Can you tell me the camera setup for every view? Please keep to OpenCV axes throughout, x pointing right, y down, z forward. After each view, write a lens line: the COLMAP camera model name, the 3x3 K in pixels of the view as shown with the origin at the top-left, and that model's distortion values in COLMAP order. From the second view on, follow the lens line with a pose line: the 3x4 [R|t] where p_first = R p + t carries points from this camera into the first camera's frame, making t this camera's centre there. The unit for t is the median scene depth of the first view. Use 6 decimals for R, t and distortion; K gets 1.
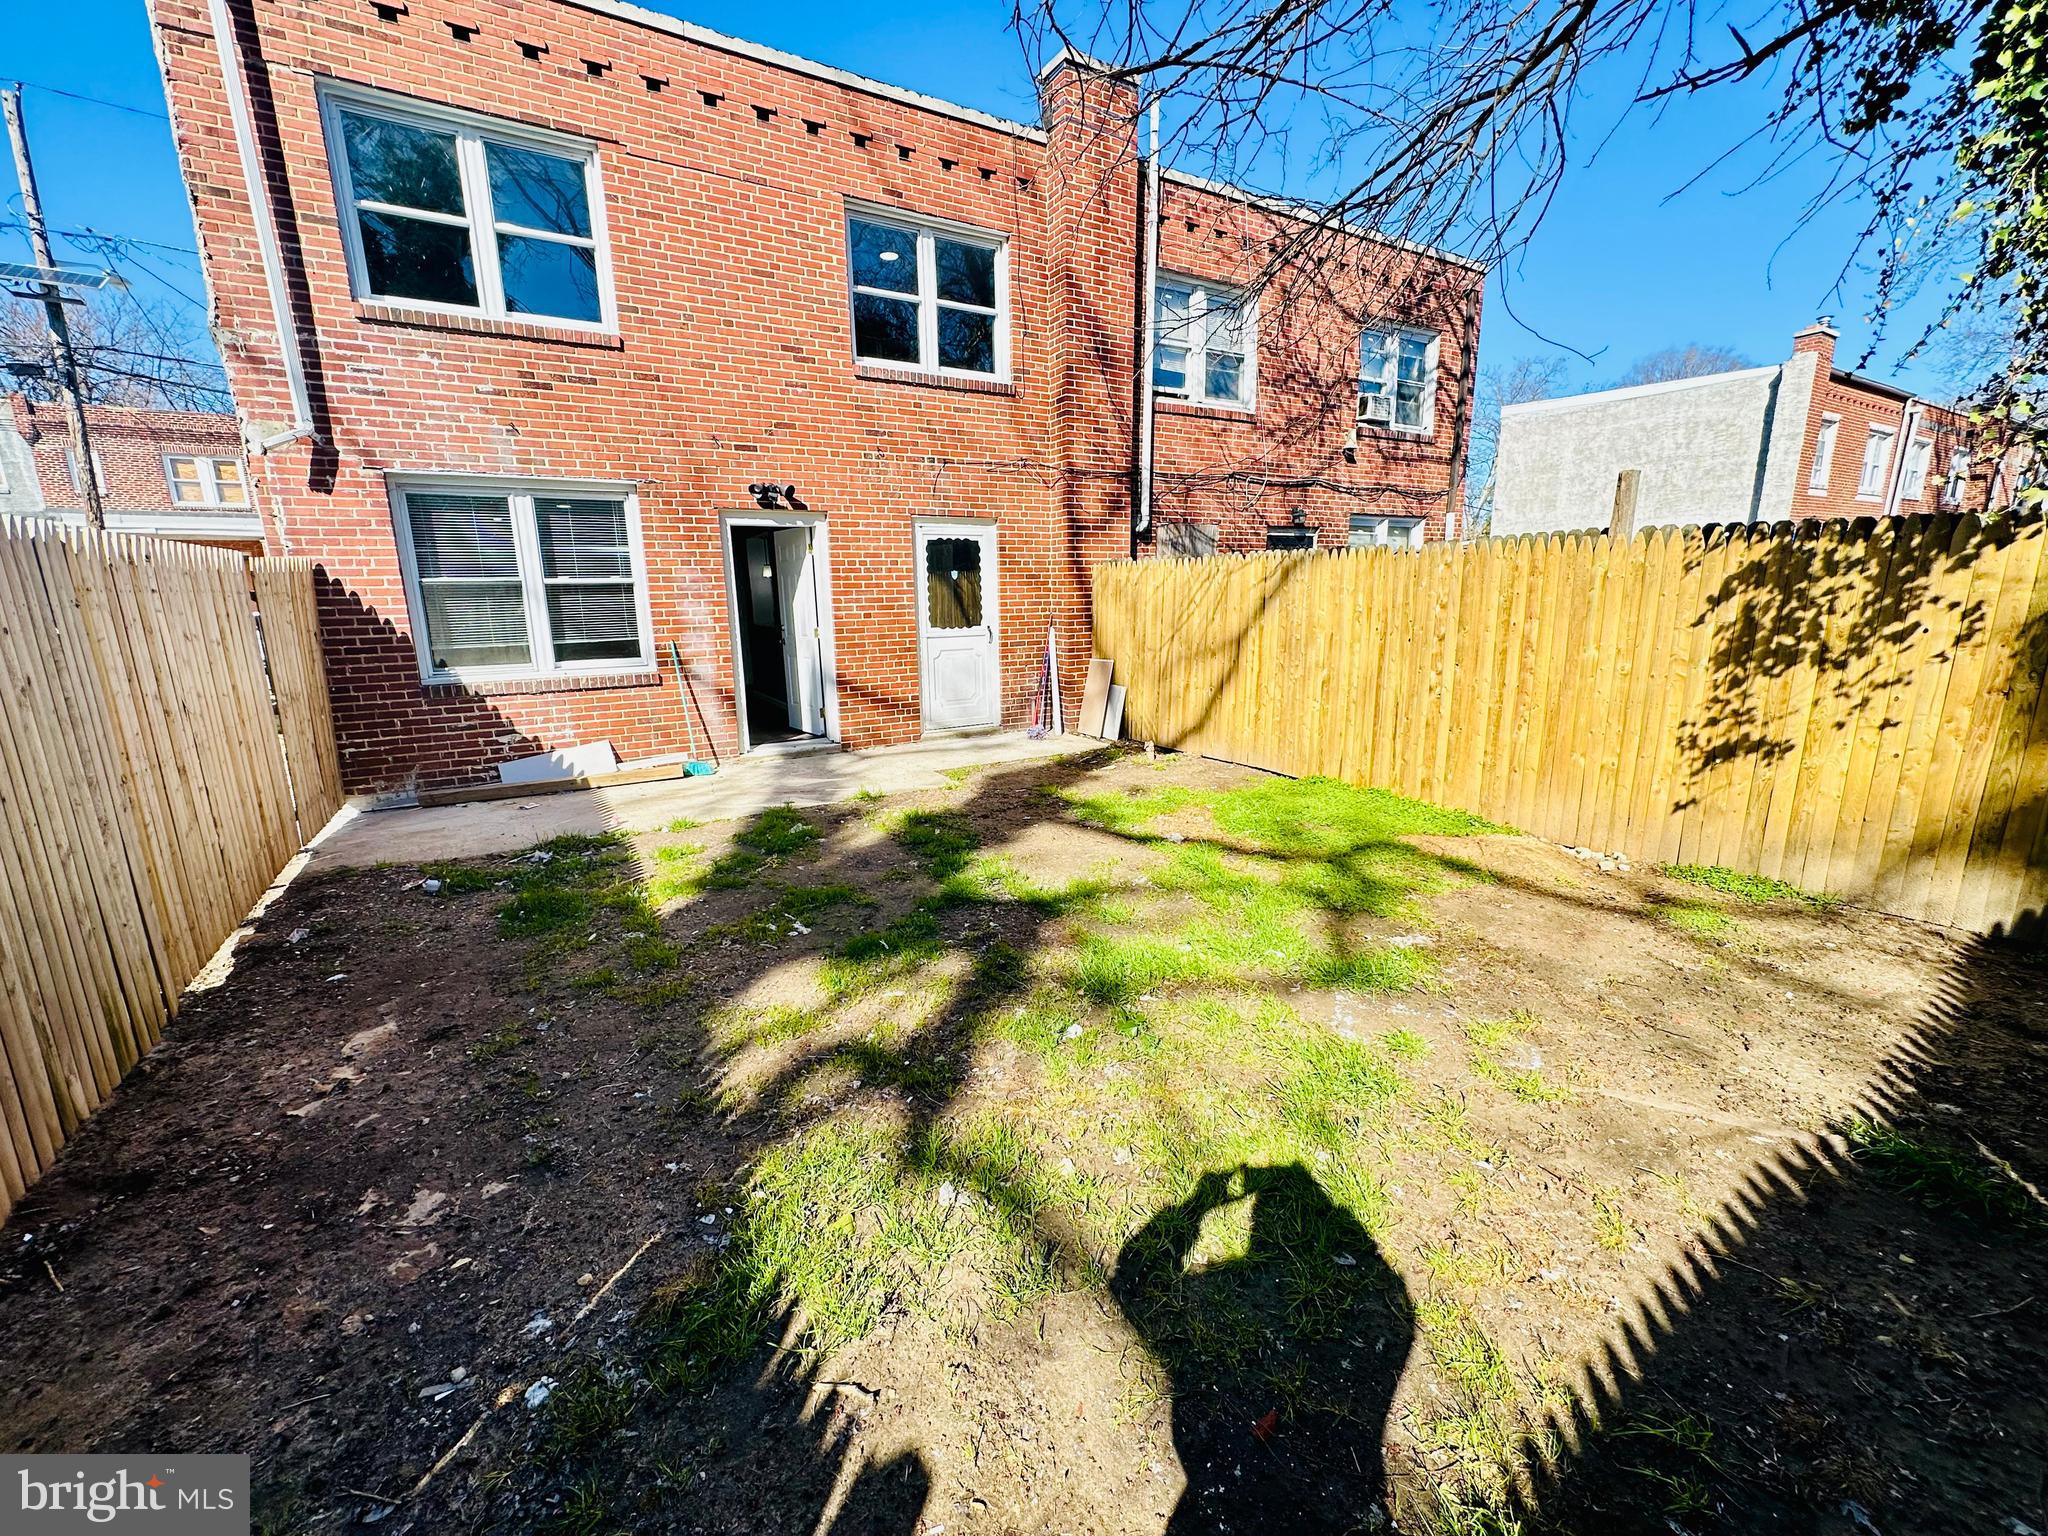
lens RADIAL K [[816.6, 0, 1021.3], [0, 816.6, 773.2], [0, 0, 1]] dist [-0.002405, 0.000770]
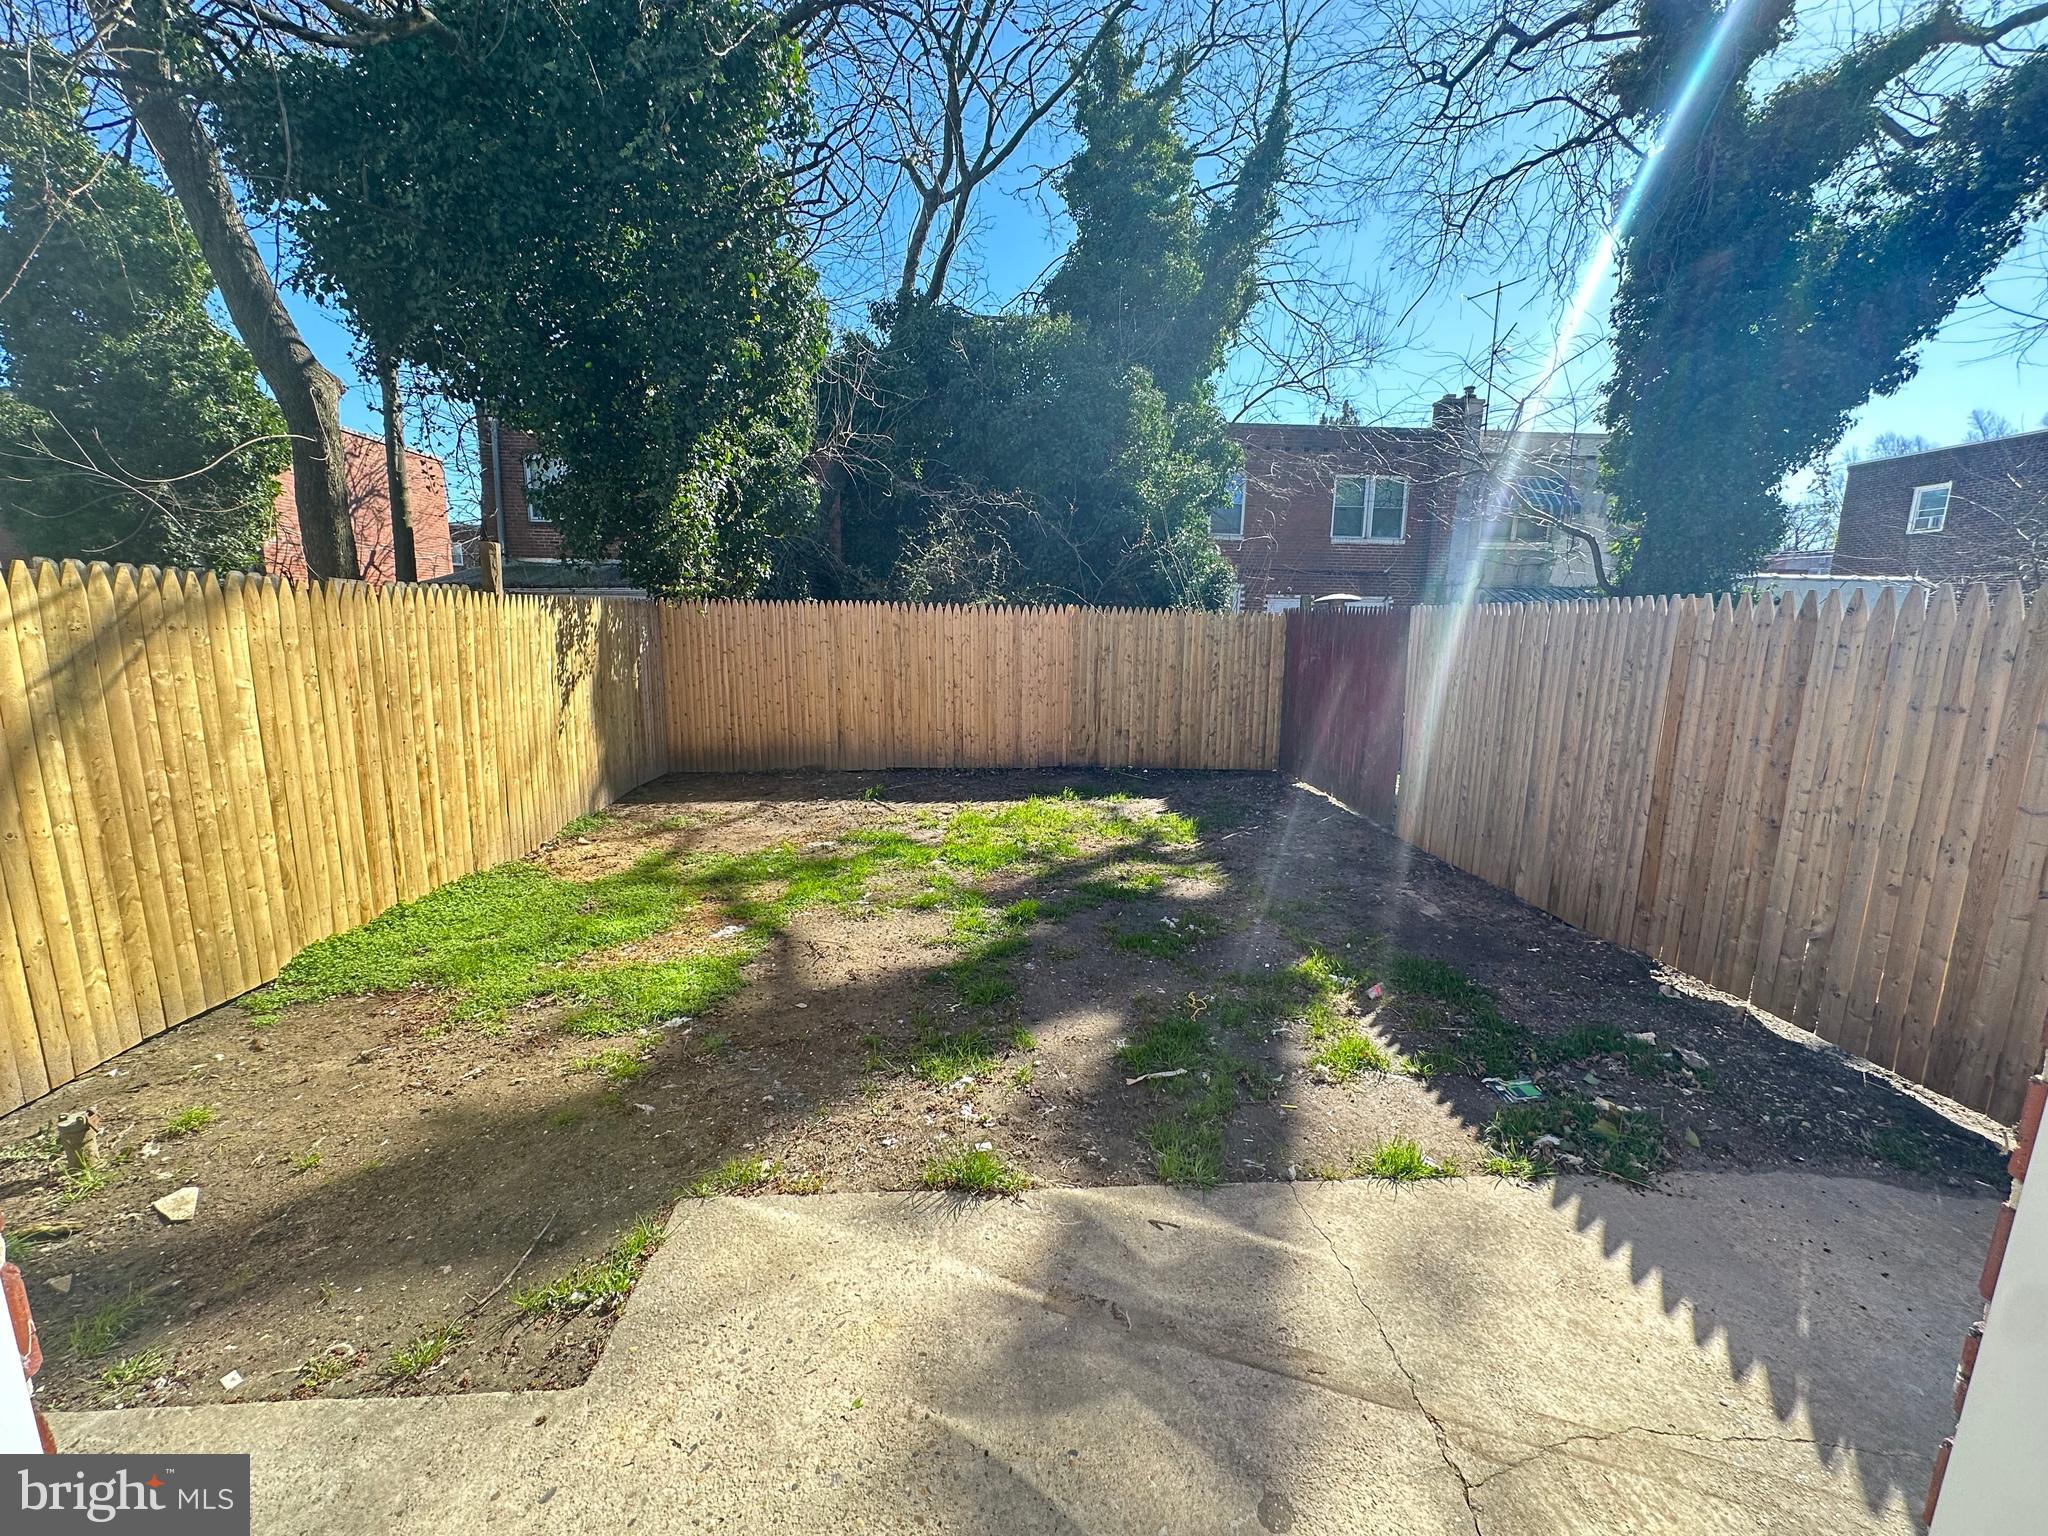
lens RADIAL K [[816.6, 0, 1021.3], [0, 816.6, 773.2], [0, 0, 1]] dist [-0.002405, 0.000770]
pose [[-0.887800, -0.080187, 0.453190, -0.590050], [0.098300, 0.928943, 0.356935, -0.453246], [-0.449609, 0.361436, -0.816833, 1.956508]]
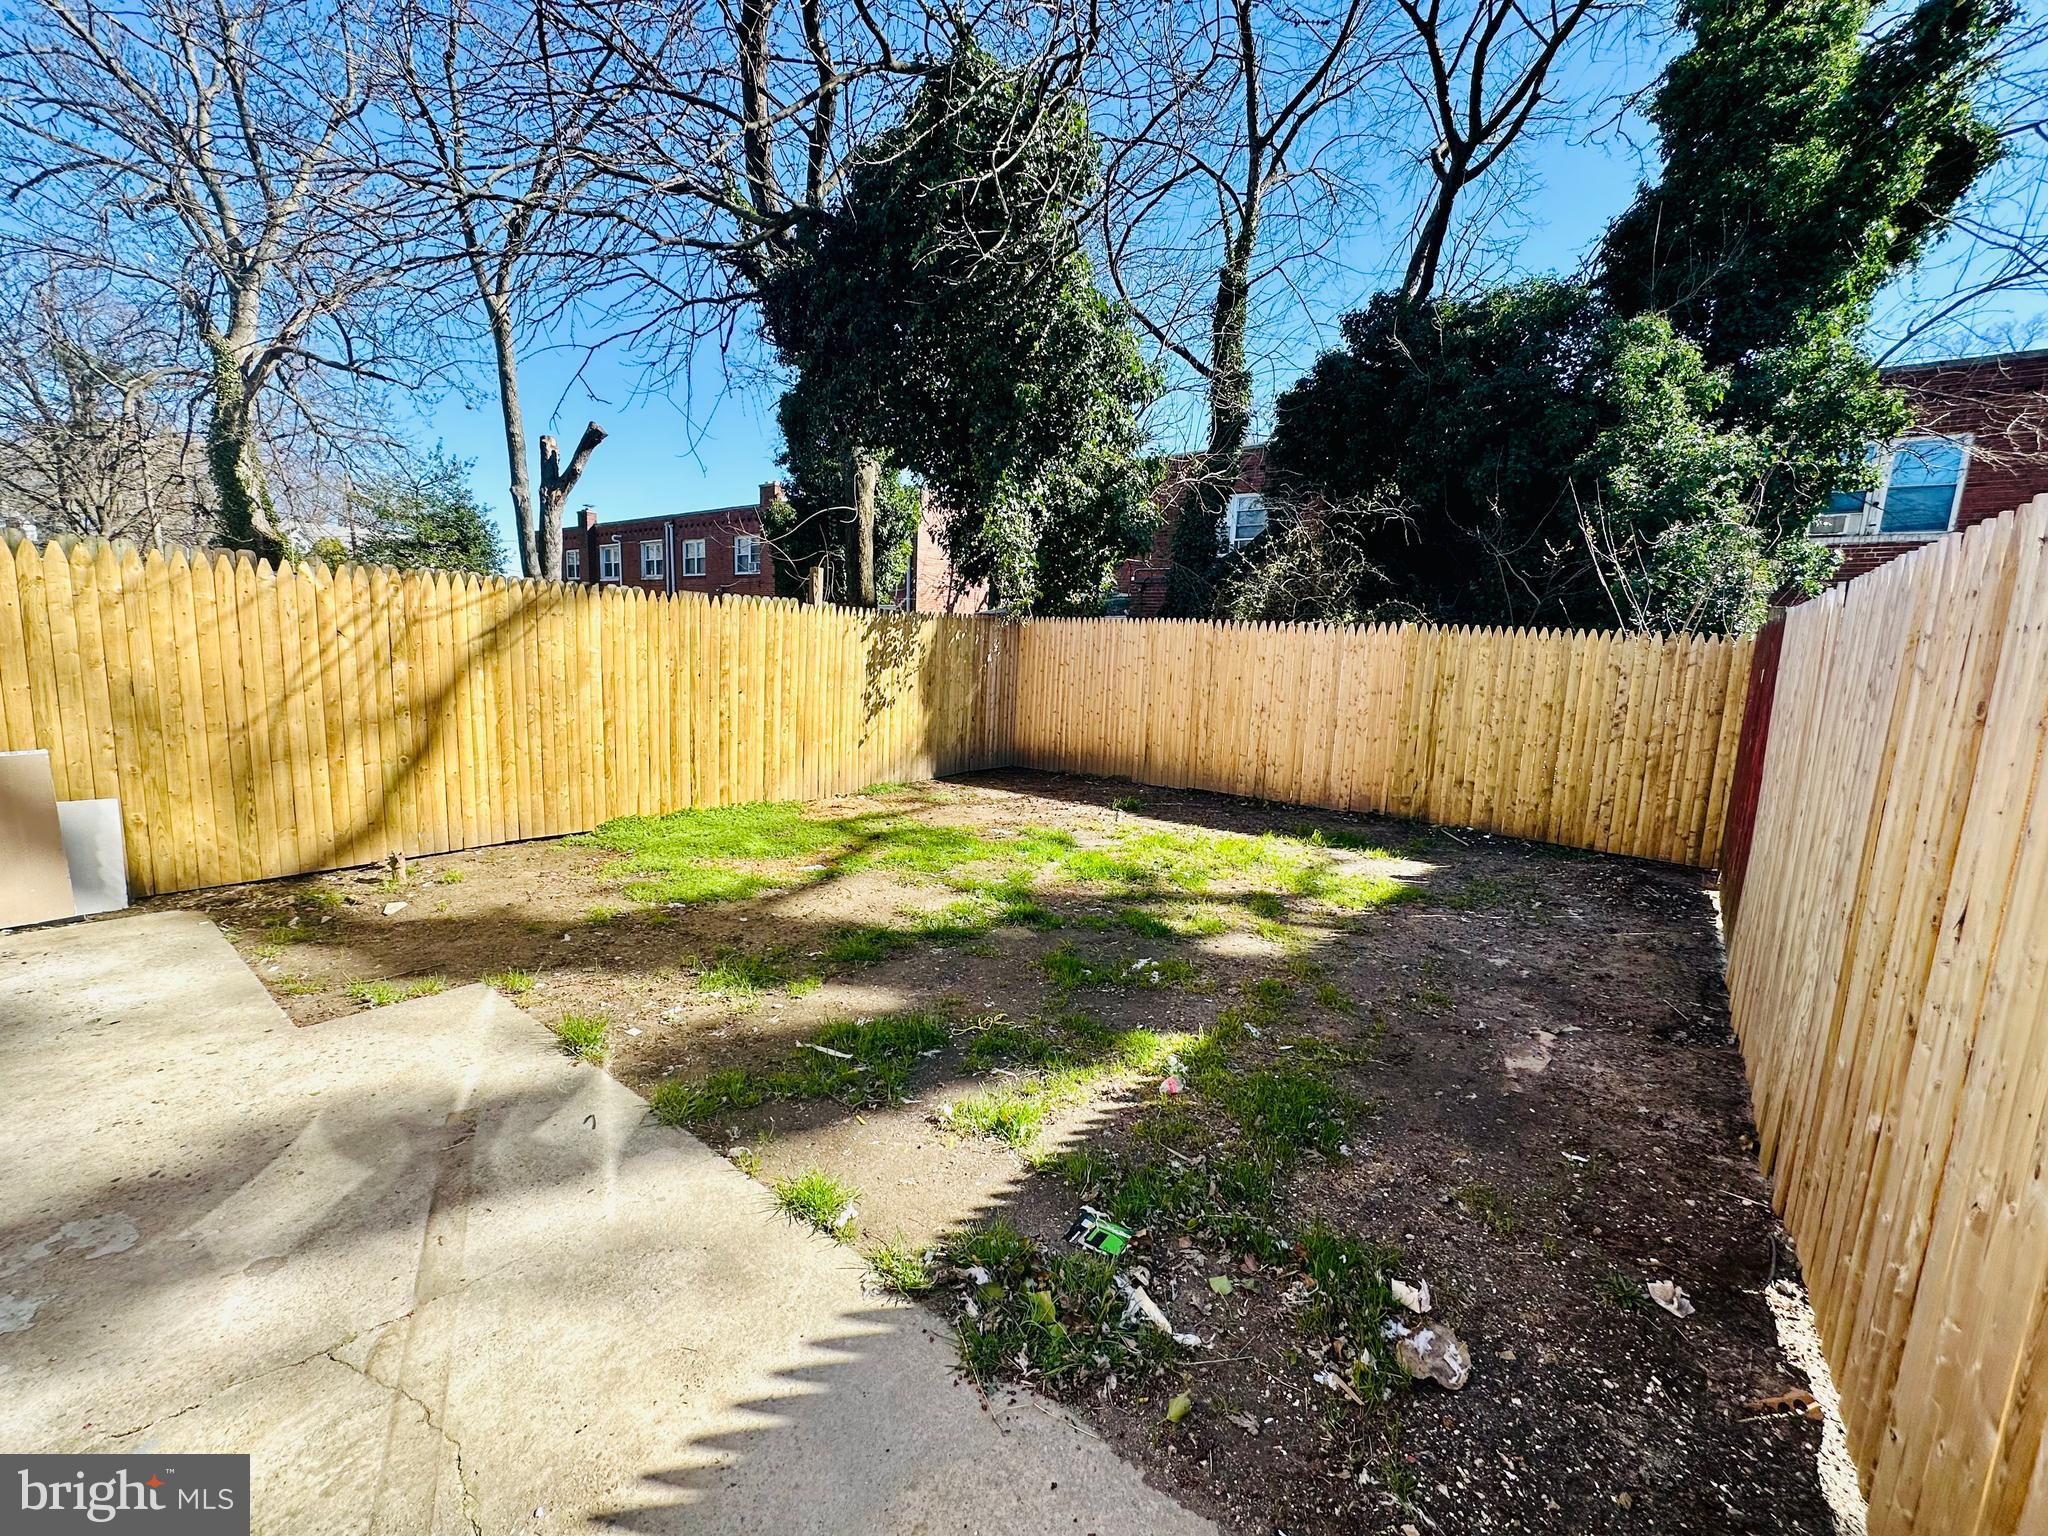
lens RADIAL K [[816.6, 0, 1021.3], [0, 816.6, 773.2], [0, 0, 1]] dist [-0.002405, 0.000770]
pose [[-0.361881, -0.144239, 0.920998, -1.110222], [0.164431, 0.962591, 0.215362, -0.286343], [-0.917608, 0.229376, -0.324626, 1.395114]]
